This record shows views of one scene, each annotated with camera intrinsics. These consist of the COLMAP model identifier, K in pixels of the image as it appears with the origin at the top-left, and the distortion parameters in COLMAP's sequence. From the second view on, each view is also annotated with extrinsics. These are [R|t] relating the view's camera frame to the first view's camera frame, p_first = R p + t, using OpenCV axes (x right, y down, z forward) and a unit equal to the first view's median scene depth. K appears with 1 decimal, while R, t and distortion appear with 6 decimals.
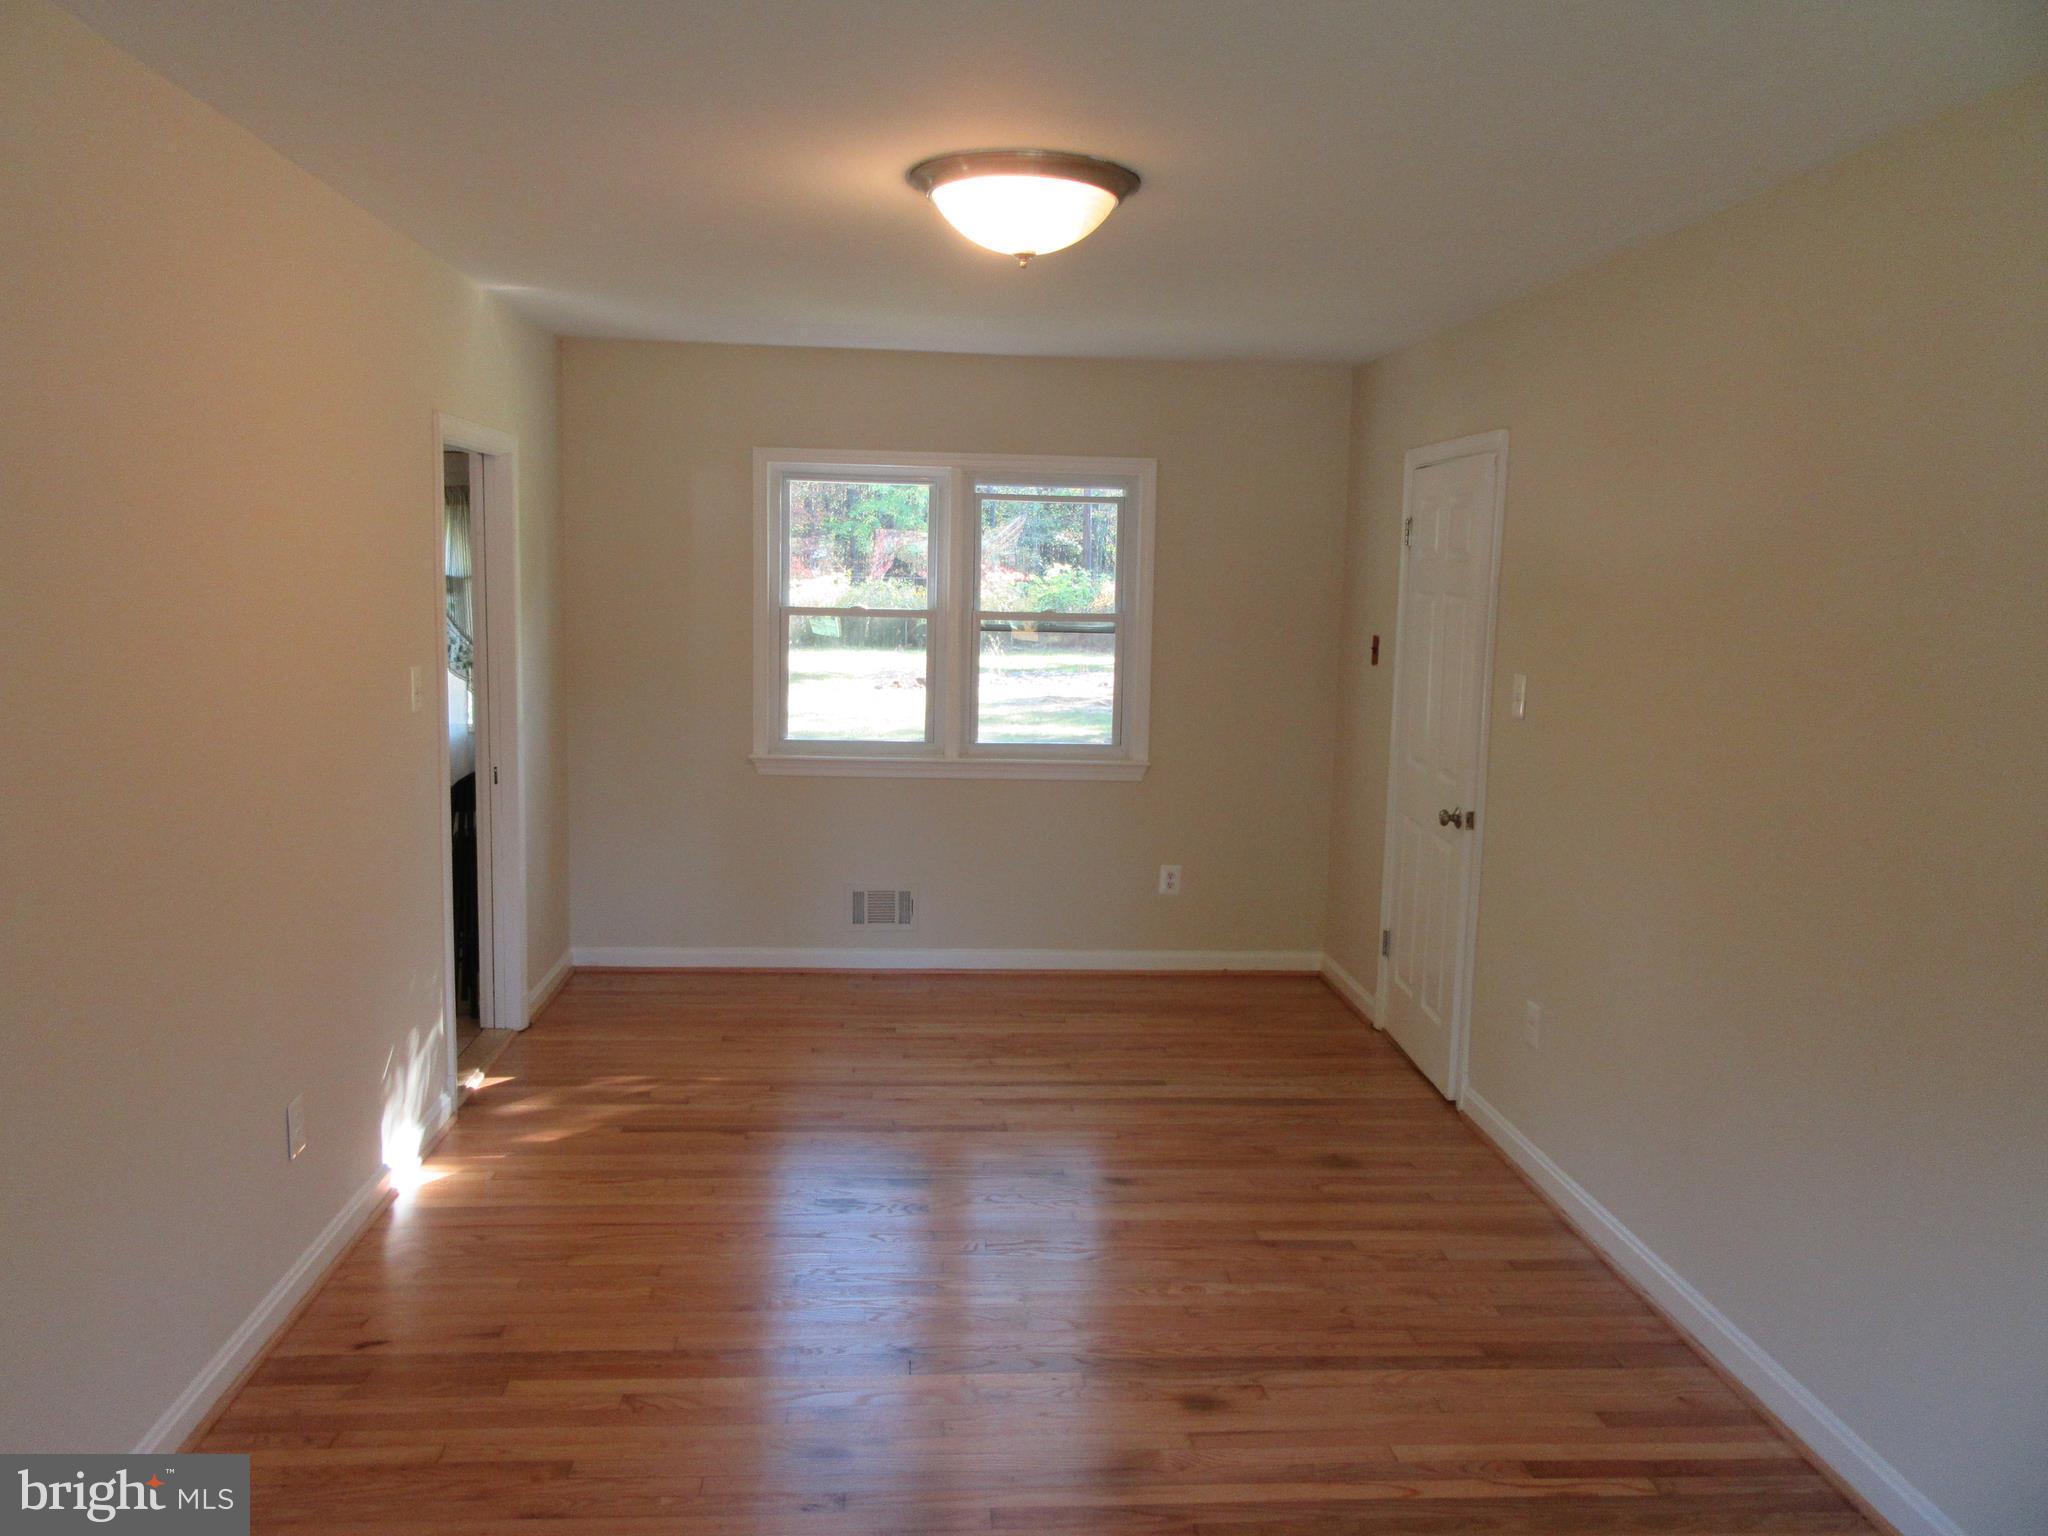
lens RADIAL K [[1523.5, 0, 1032.4], [0, 1523.5, 761.1], [0, 0, 1]] dist [-0.012781, -0.002593]
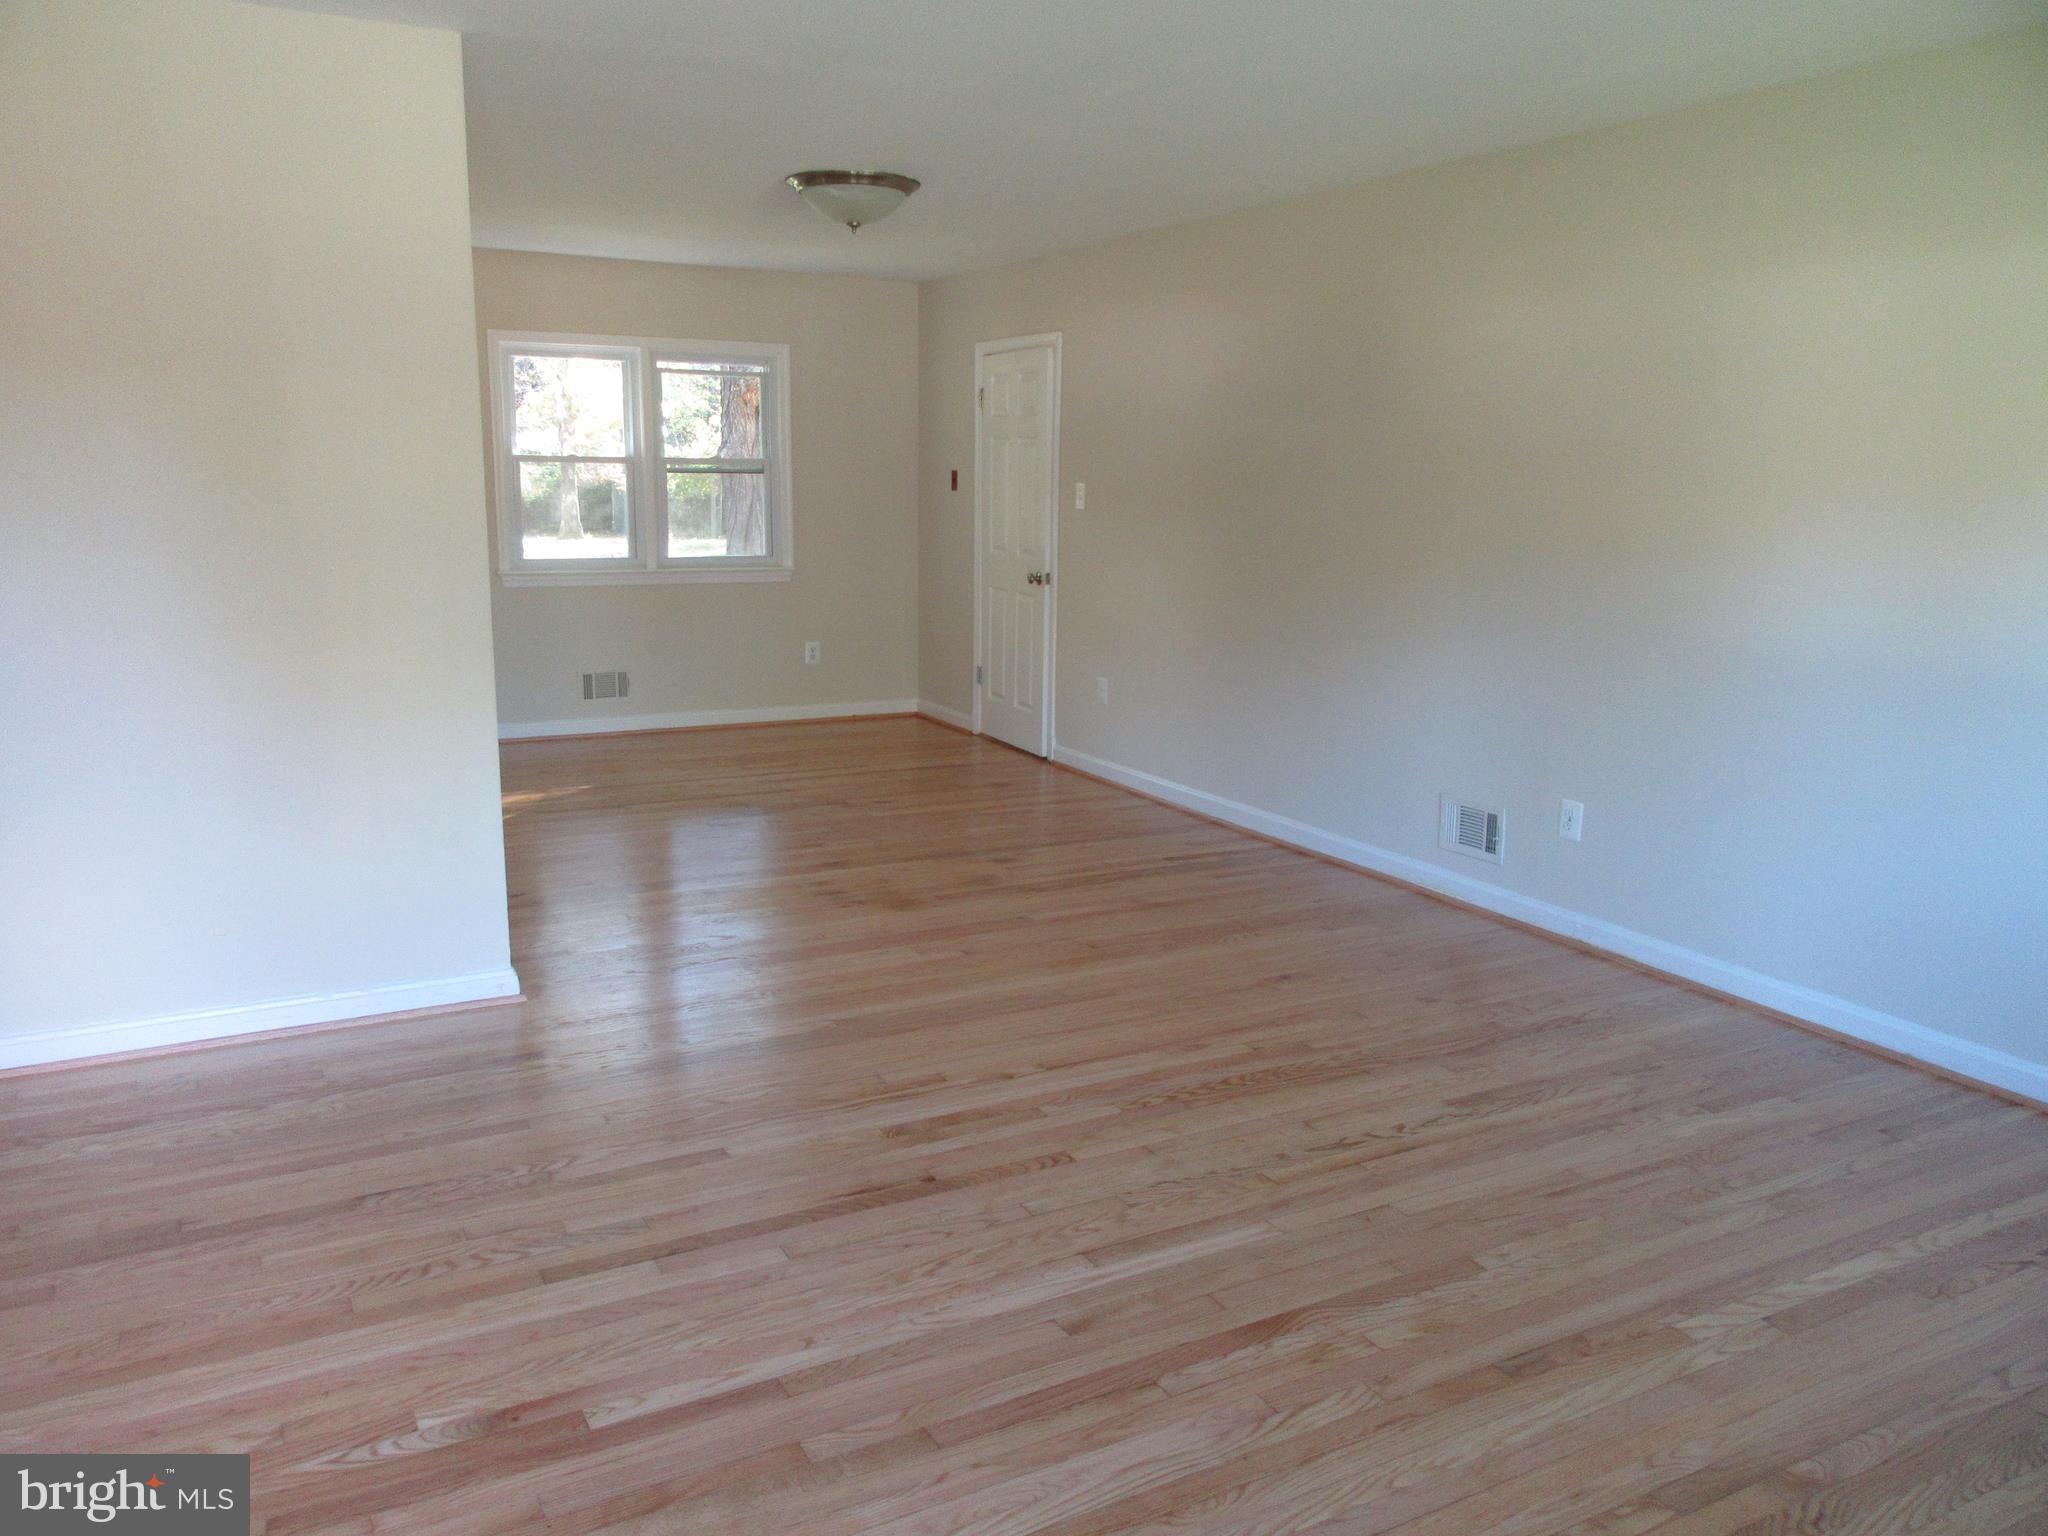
lens RADIAL K [[1519.6, 0, 1023.6], [0, 1519.6, 766.0], [0, 0, 1]] dist [-0.014935, 0.009313]
pose [[0.913553, -0.088403, 0.396996, -0.304059], [0.058477, 0.994500, 0.086889, 0.074103], [-0.402494, -0.056163, 0.913698, -0.362426]]
